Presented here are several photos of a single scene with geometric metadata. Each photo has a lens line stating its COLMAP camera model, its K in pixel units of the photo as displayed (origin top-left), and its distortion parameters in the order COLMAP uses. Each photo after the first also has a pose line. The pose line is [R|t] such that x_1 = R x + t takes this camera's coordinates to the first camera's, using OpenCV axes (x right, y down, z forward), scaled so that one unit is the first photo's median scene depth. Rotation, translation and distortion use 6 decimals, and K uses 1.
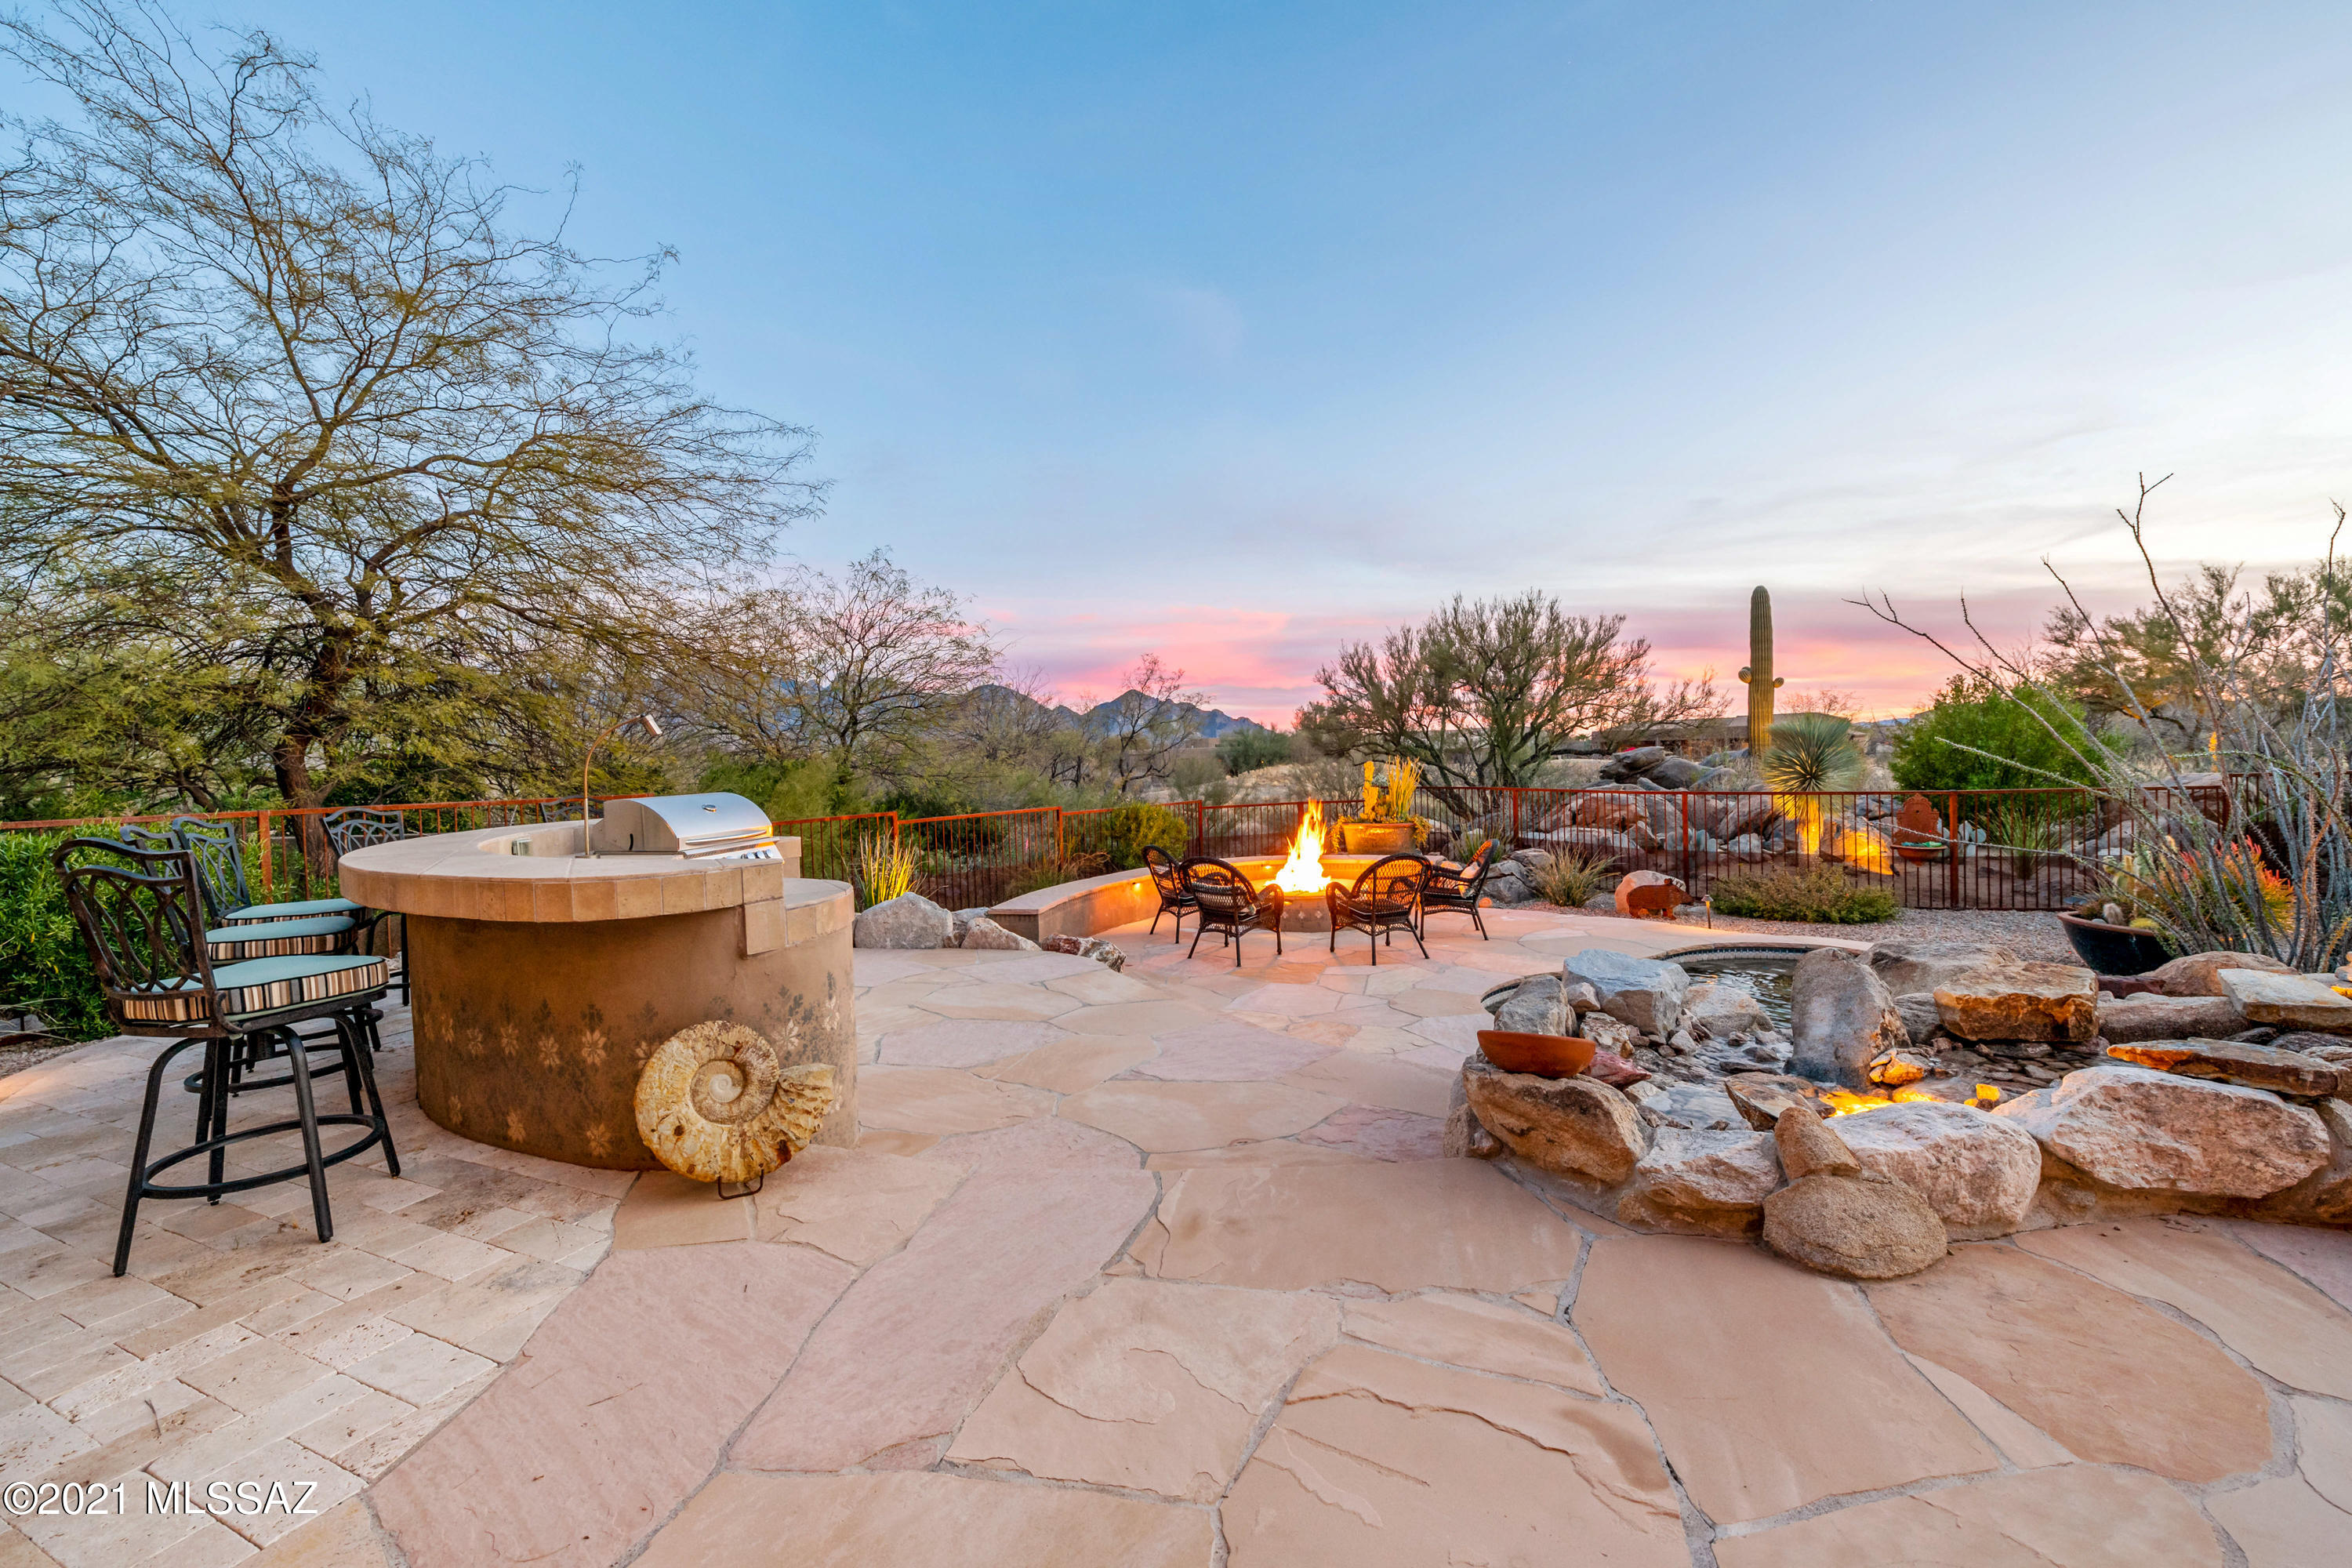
lens RADIAL K [[945.1, 0, 1176.0], [0, 945.1, 784.0], [0, 0, 1]] dist [0.000016, -0.006428]
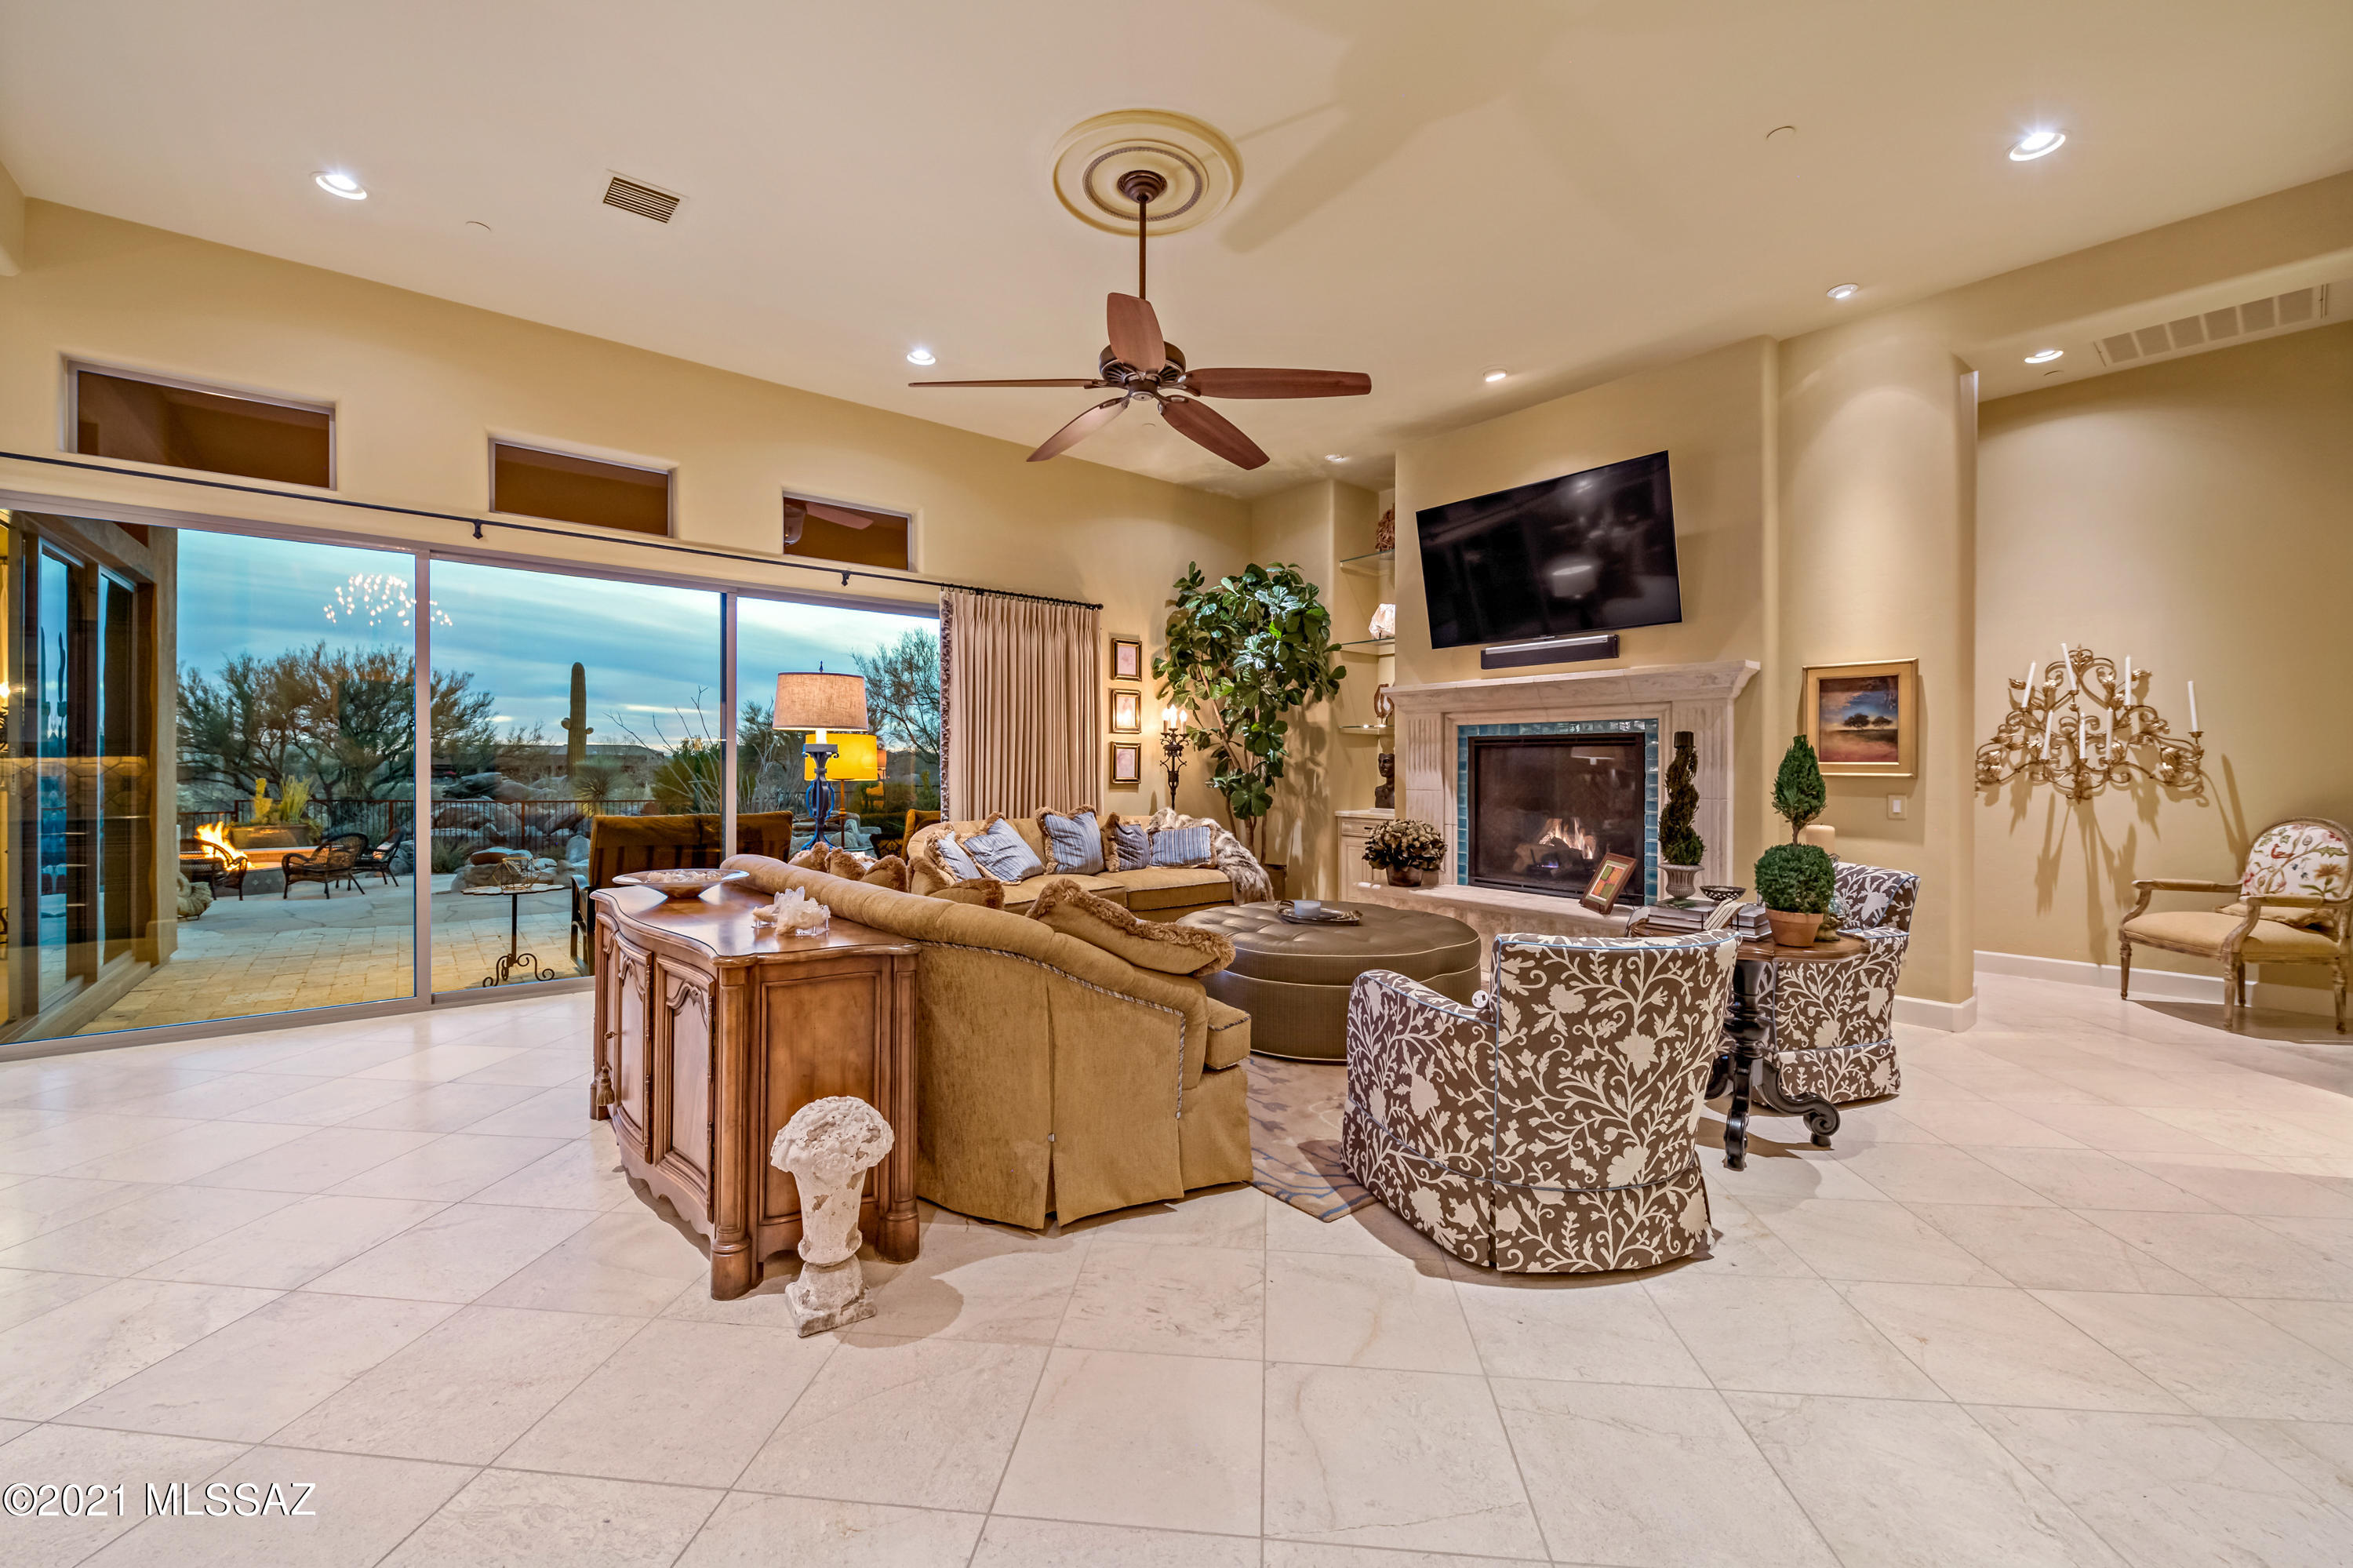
lens RADIAL K [[943.4, 0, 1189.3], [0, 943.4, 769.0], [0, 0, 1]] dist [-0.000382, -0.000373]
pose [[0.435597, 0.033967, 0.899501, -0.315443], [0.005145, 0.999178, -0.040222, 0.017000], [-0.900127, 0.022148, 0.435064, -0.551787]]
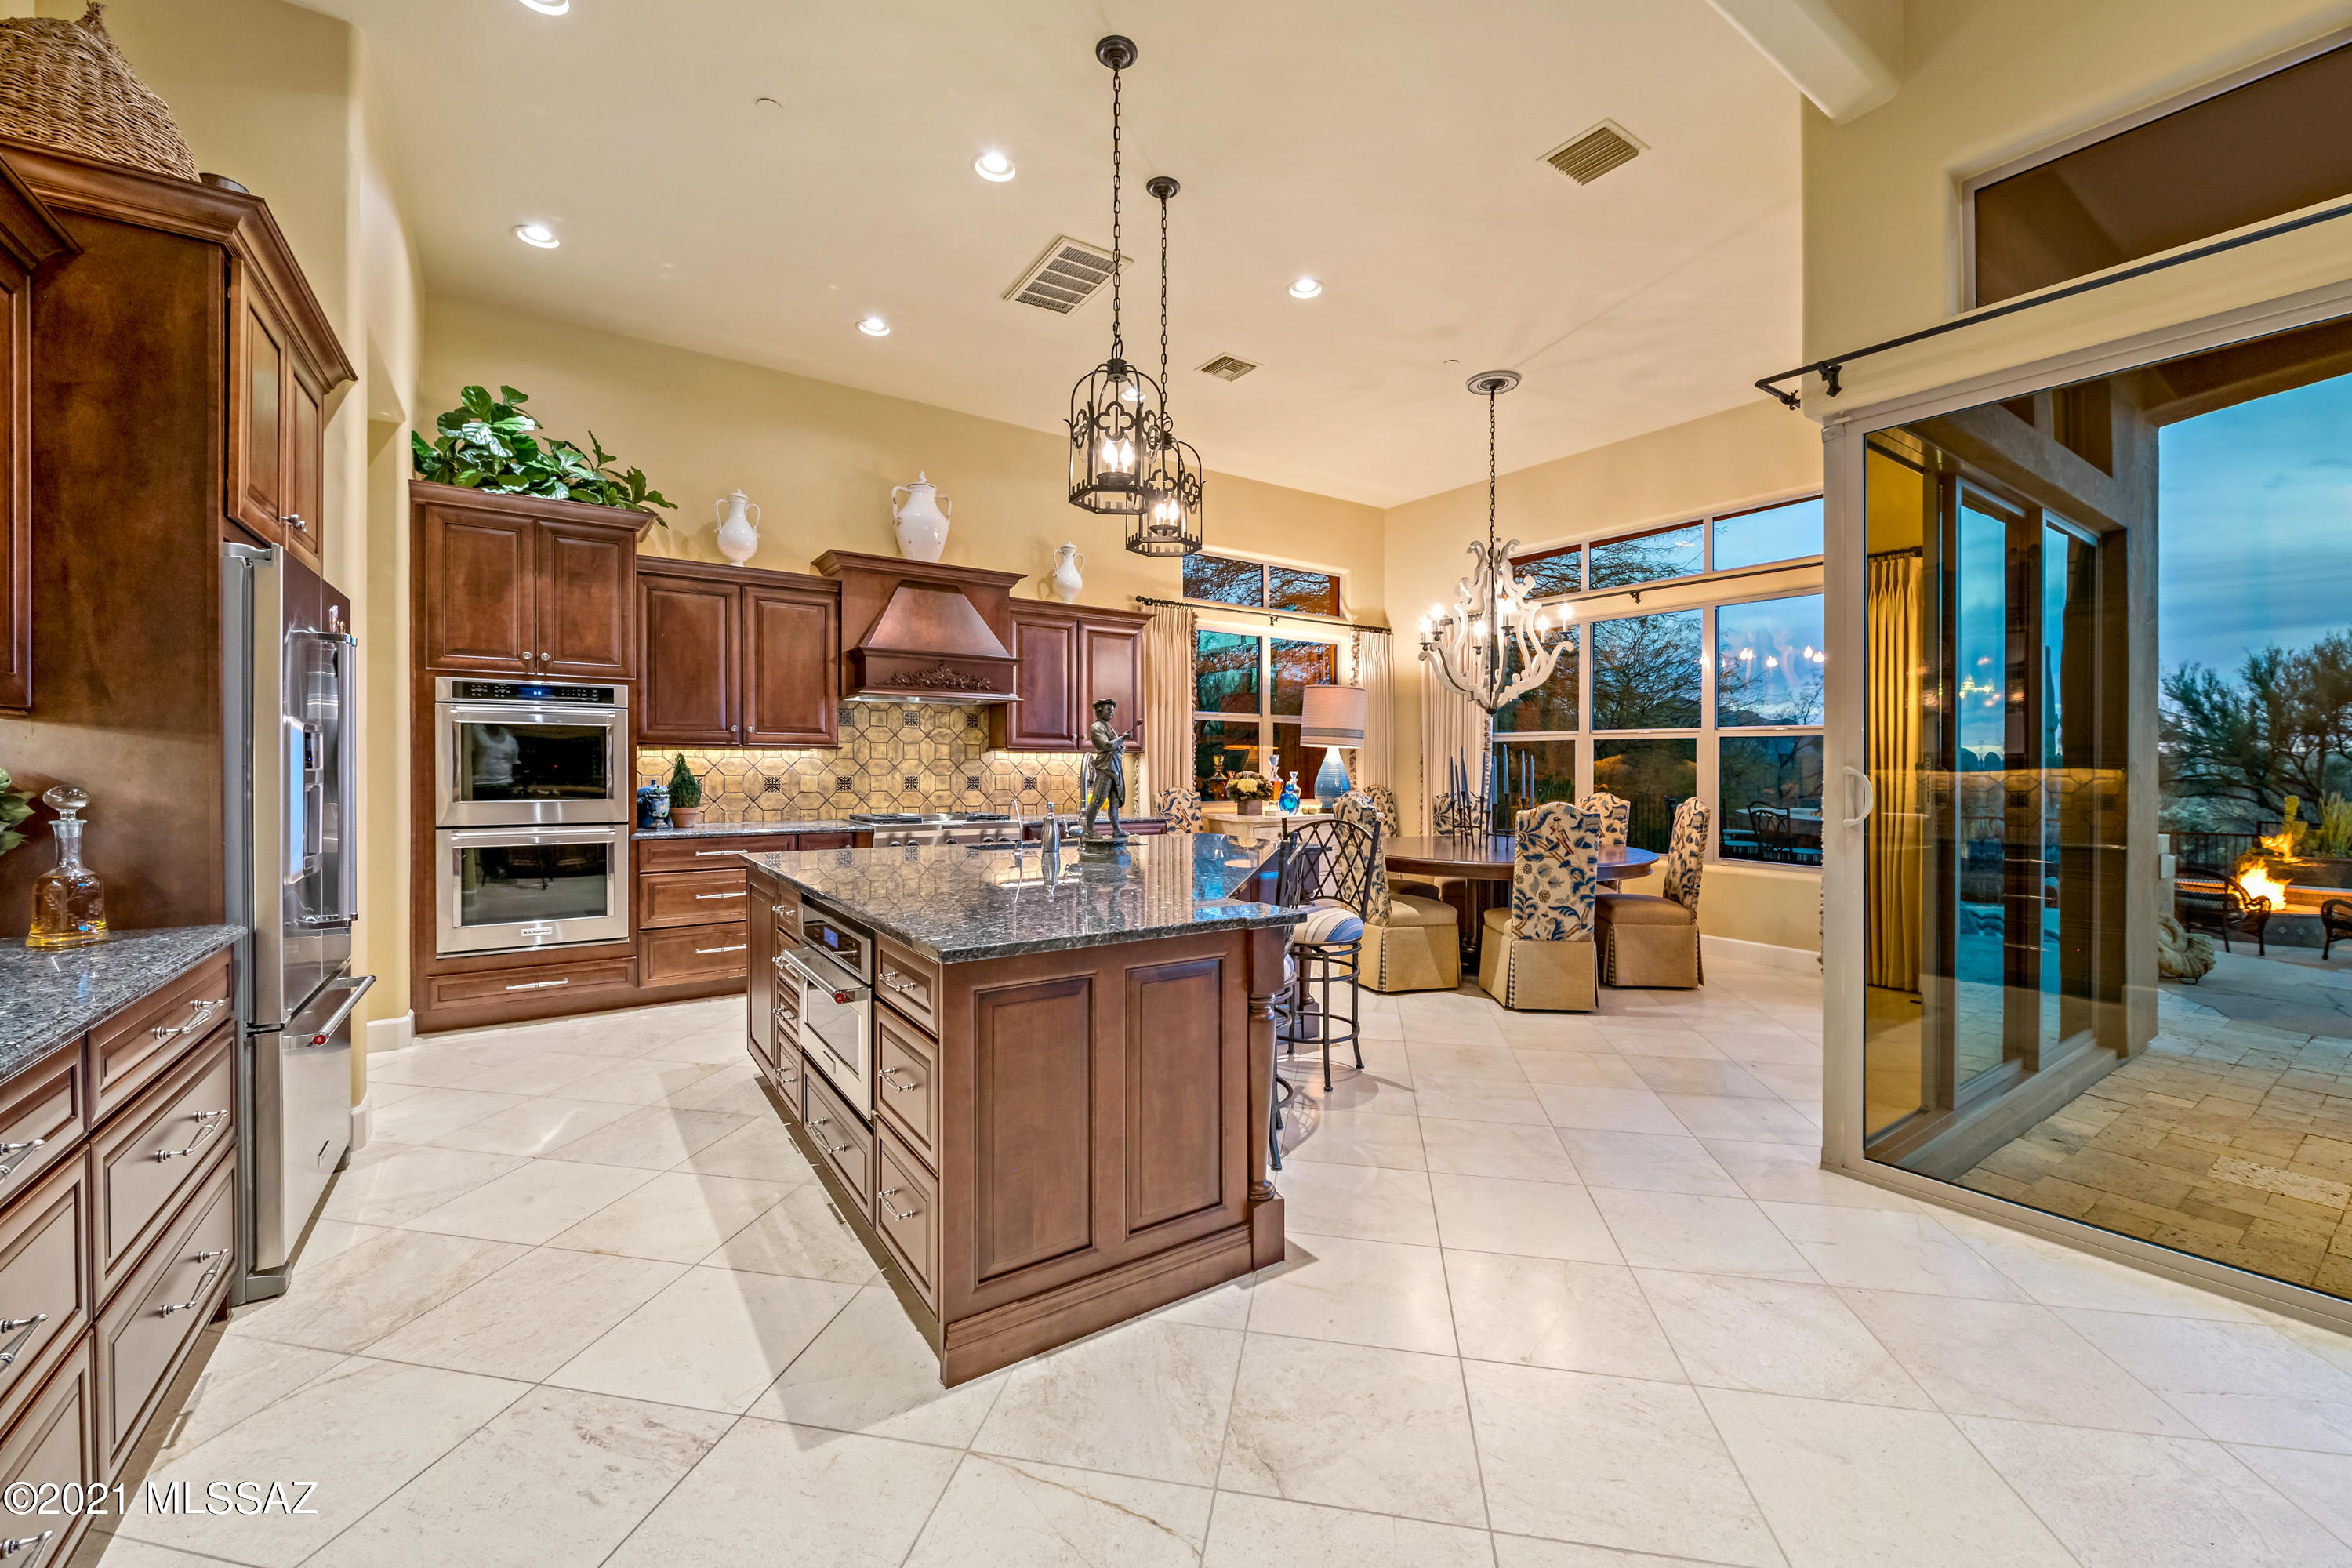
lens RADIAL K [[942.9, 0, 1188.7], [0, 942.9, 769.0], [0, 0, 1]] dist [-0.000382, -0.000373]
pose [[0.865267, 0.037651, -0.499895, -0.249366], [-0.048116, 0.998809, -0.008056, 0.009978], [0.498997, 0.031023, 0.866048, -0.372672]]
